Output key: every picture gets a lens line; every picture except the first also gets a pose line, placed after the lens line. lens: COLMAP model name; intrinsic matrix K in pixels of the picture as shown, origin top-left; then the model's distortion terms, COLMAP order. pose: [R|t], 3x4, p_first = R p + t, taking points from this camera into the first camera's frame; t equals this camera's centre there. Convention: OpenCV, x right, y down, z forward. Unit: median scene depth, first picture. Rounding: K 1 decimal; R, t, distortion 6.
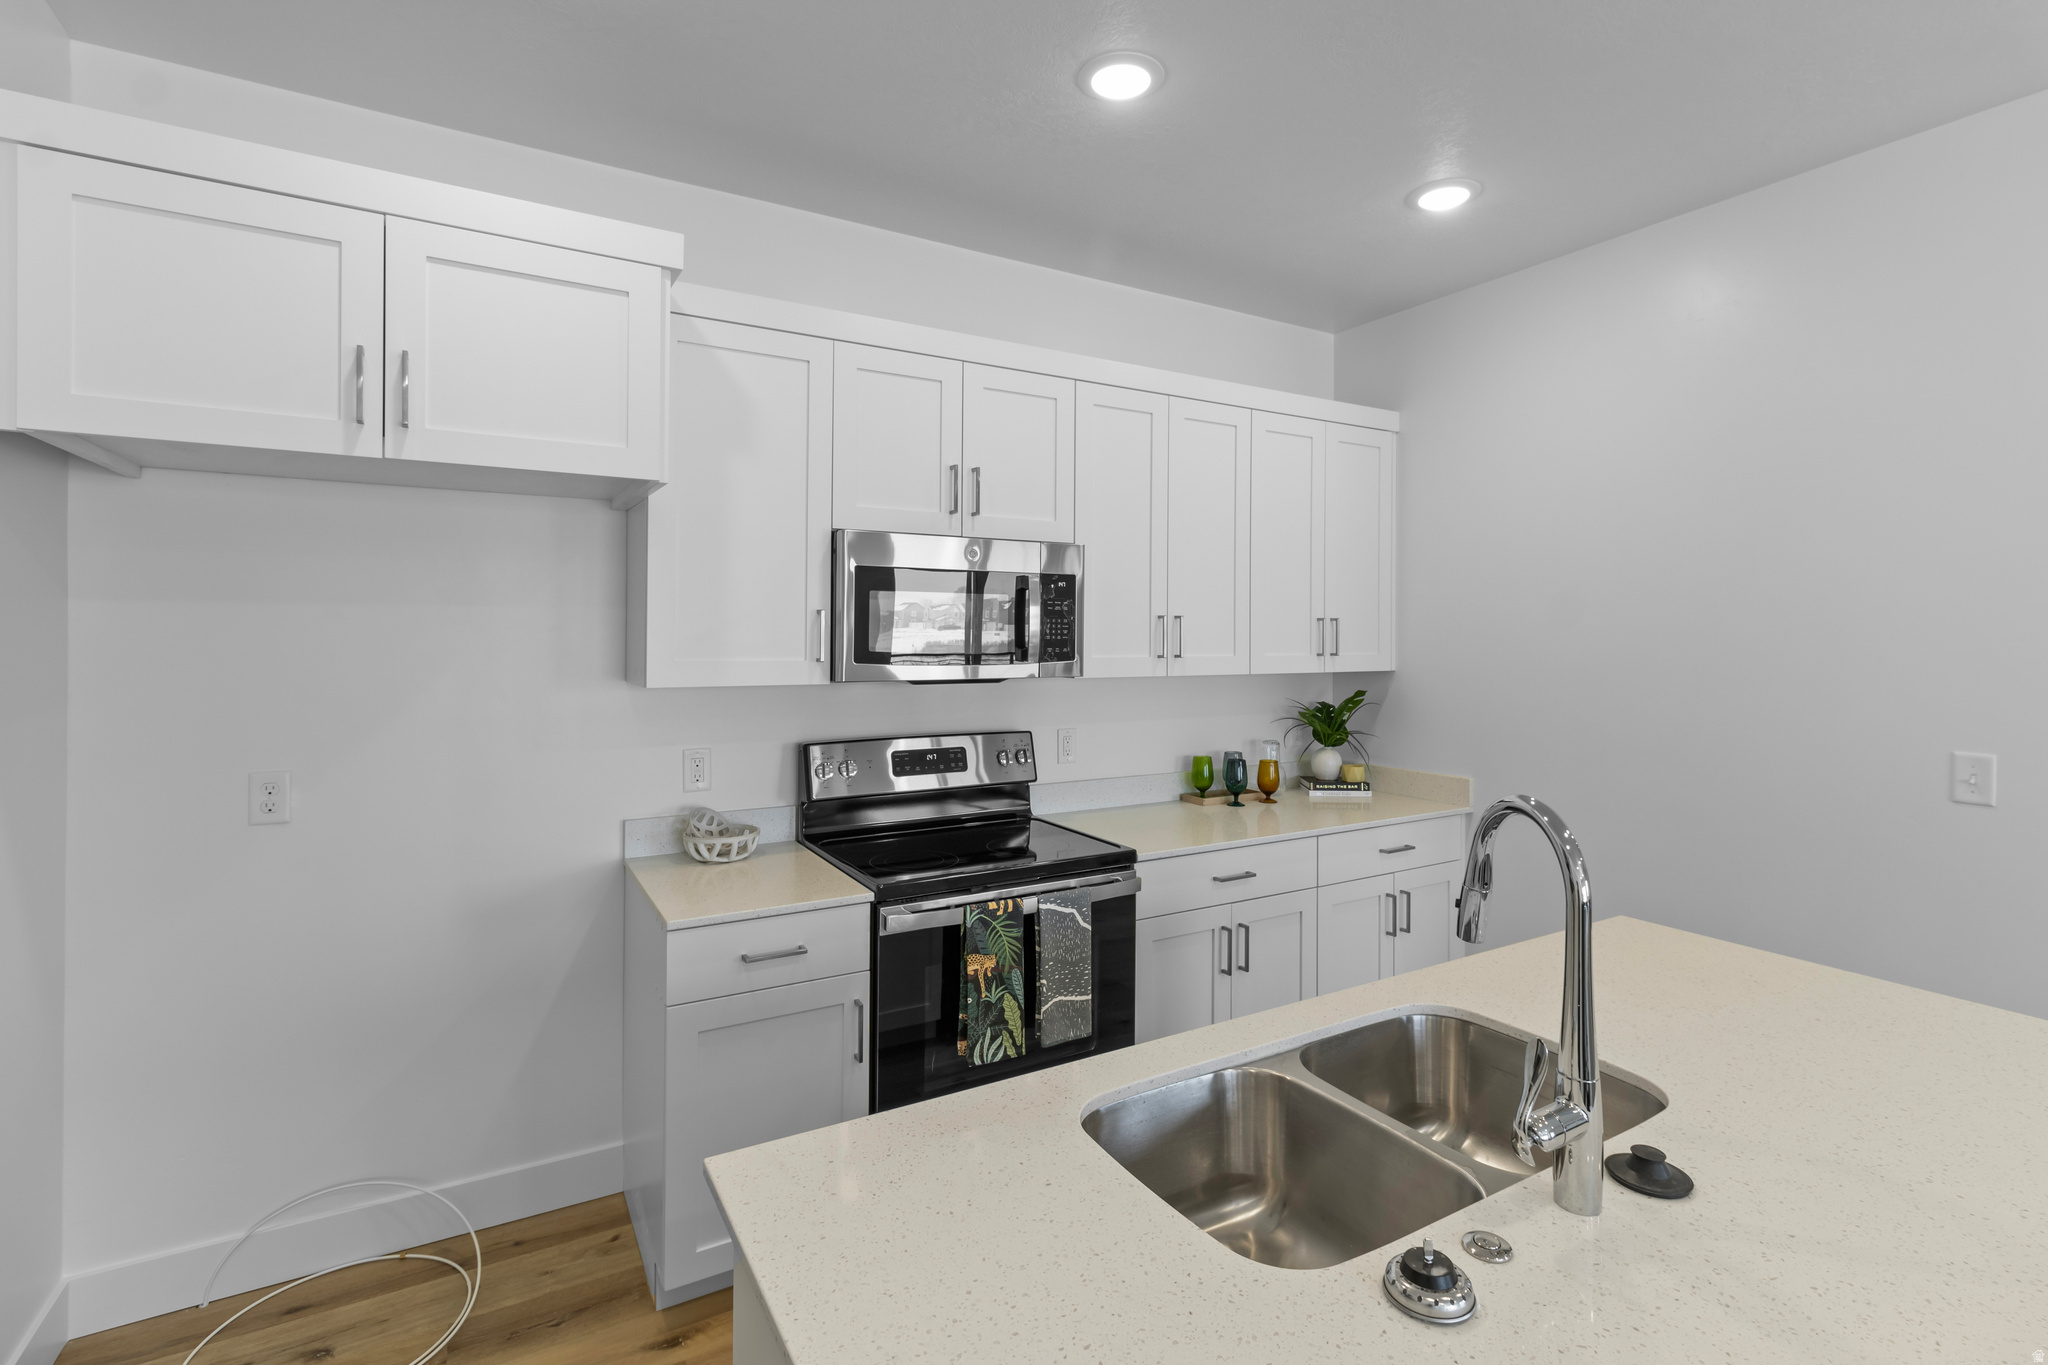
lens RADIAL K [[965.8, 0, 1046.6], [0, 965.8, 629.2], [0, 0, 1]] dist [0.002006, 0.000708]
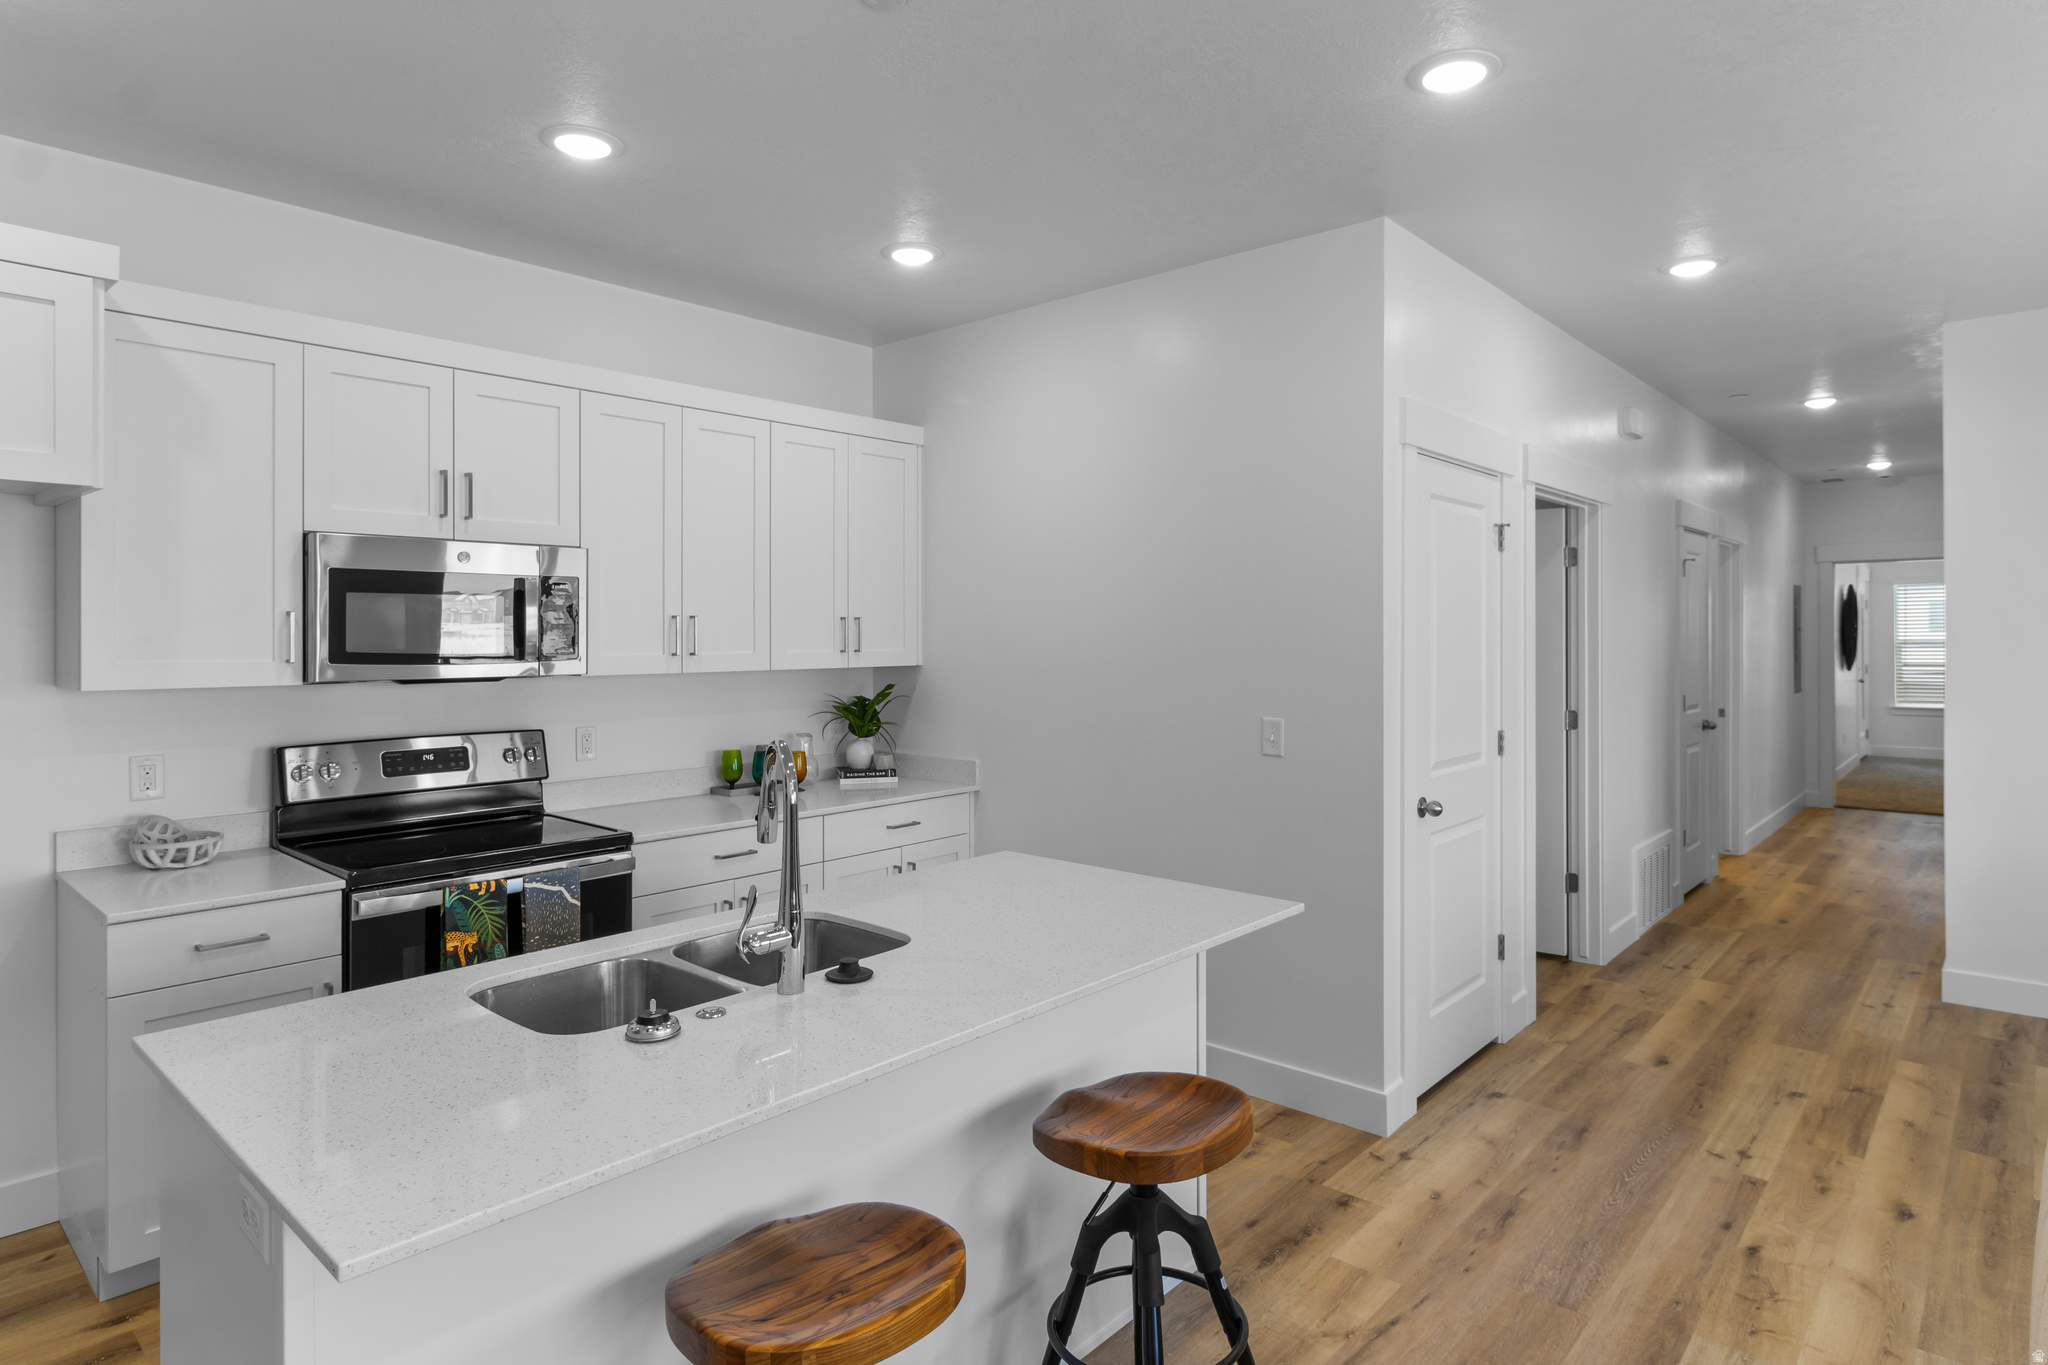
lens RADIAL K [[1150.2, 0, 1063.7], [0, 1150.2, 635.8], [0, 0, 1]] dist [0.006462, -0.003290]
pose [[0.952840, -0.006792, 0.303399, 0.162447], [0.004130, 0.999947, 0.009416, -0.002531], [-0.303446, -0.007719, 0.952817, -0.374725]]
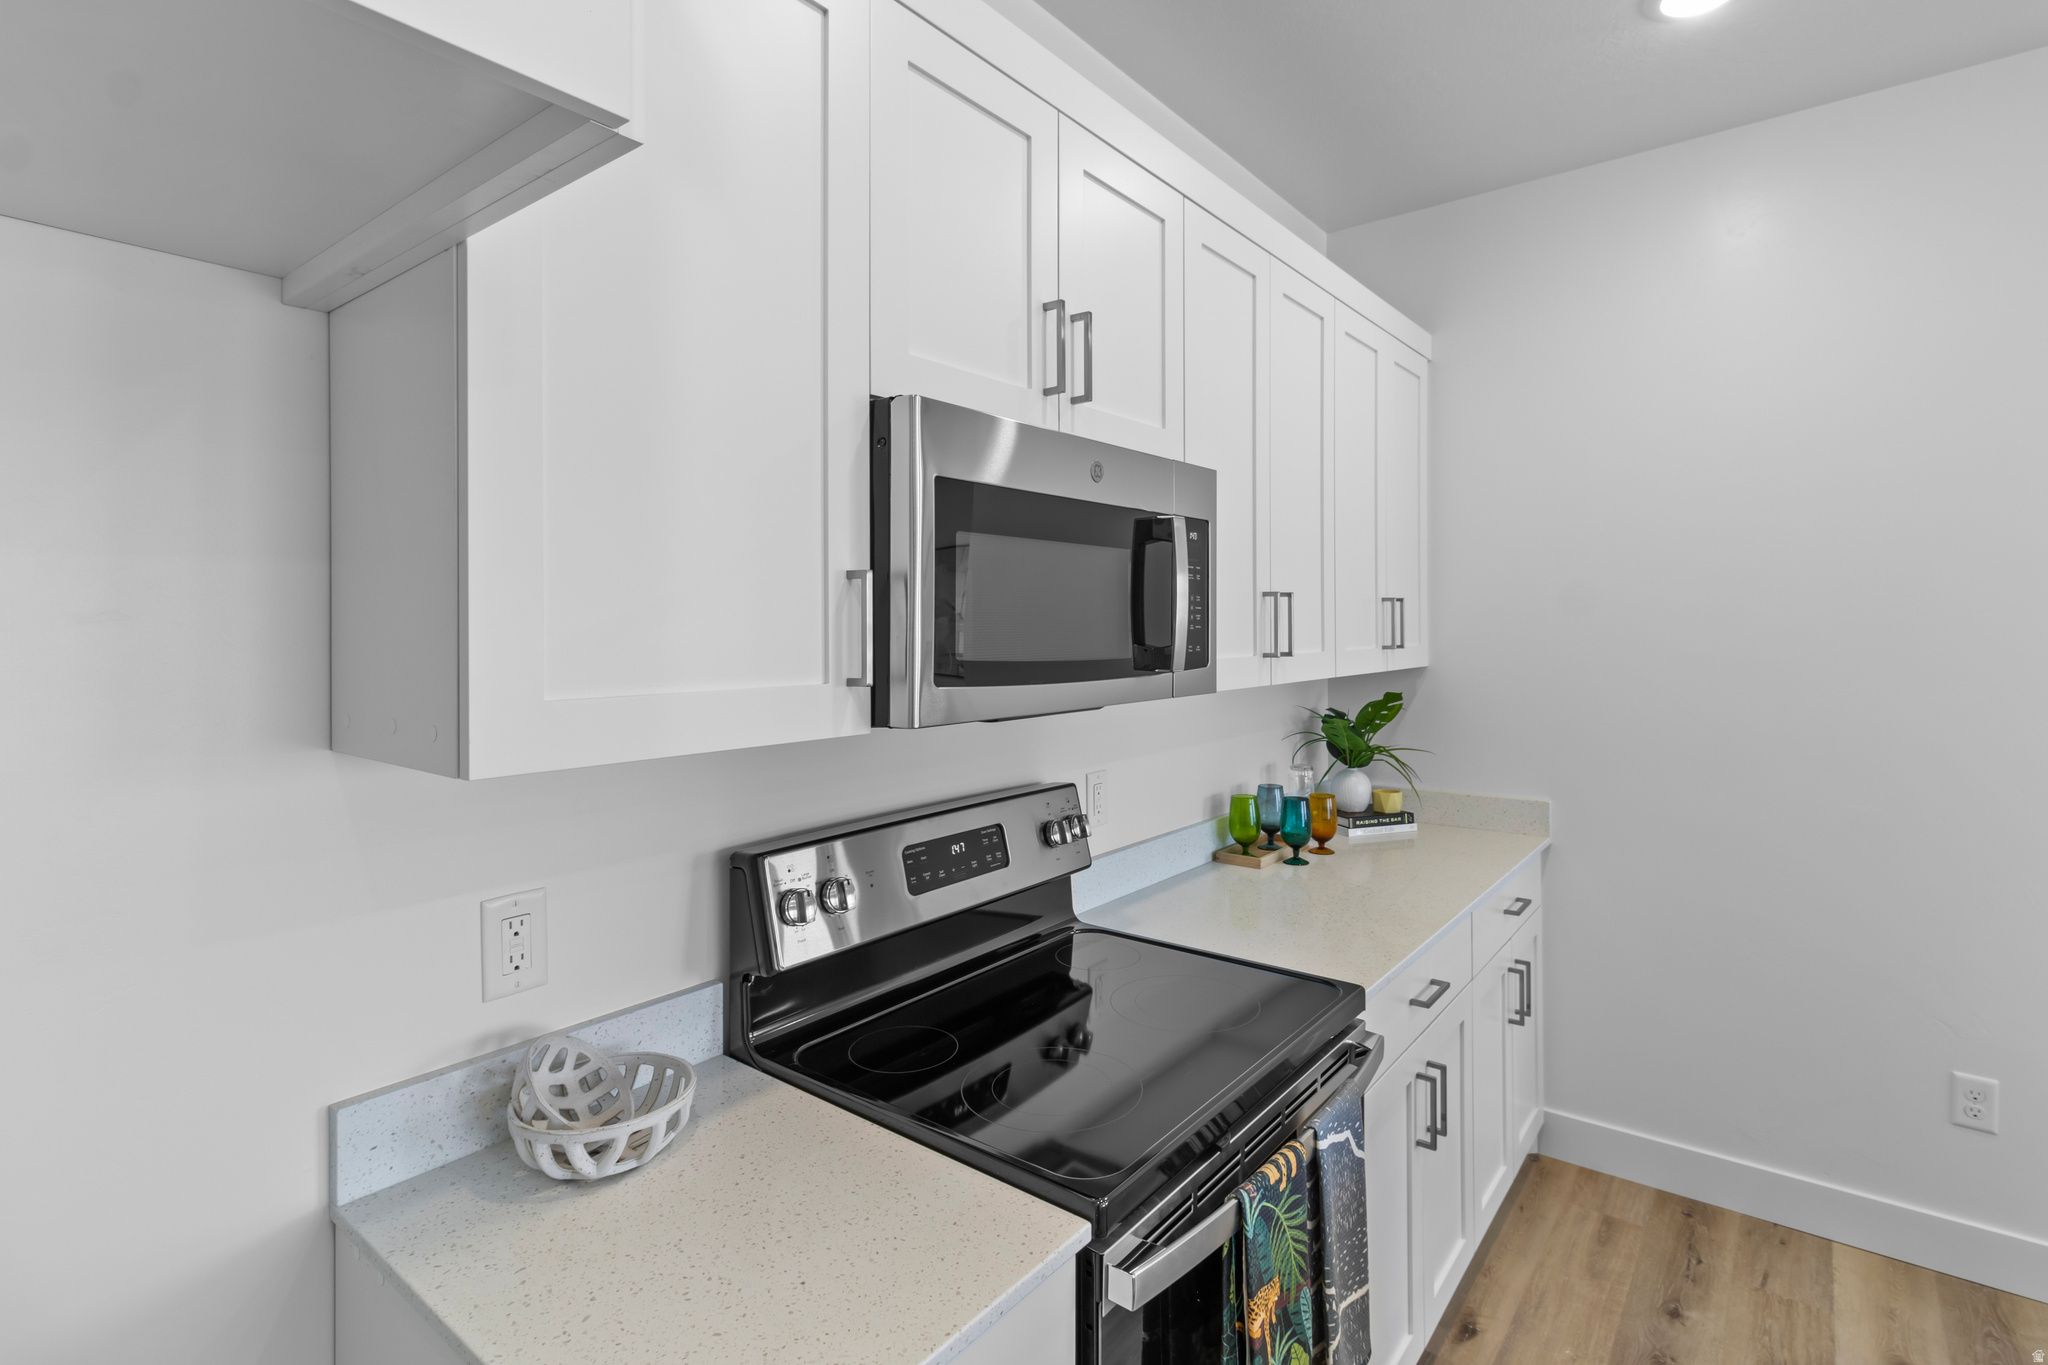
lens RADIAL K [[965.8, 0, 1015.7], [0, 965.8, 628.6], [0, 0, 1]] dist [0.002006, 0.000708]
pose [[0.931998, -0.011066, 0.362294, -0.313200], [0.007660, 0.999912, 0.010836, 0.002411], [-0.362382, -0.007324, 0.932001, 0.527048]]
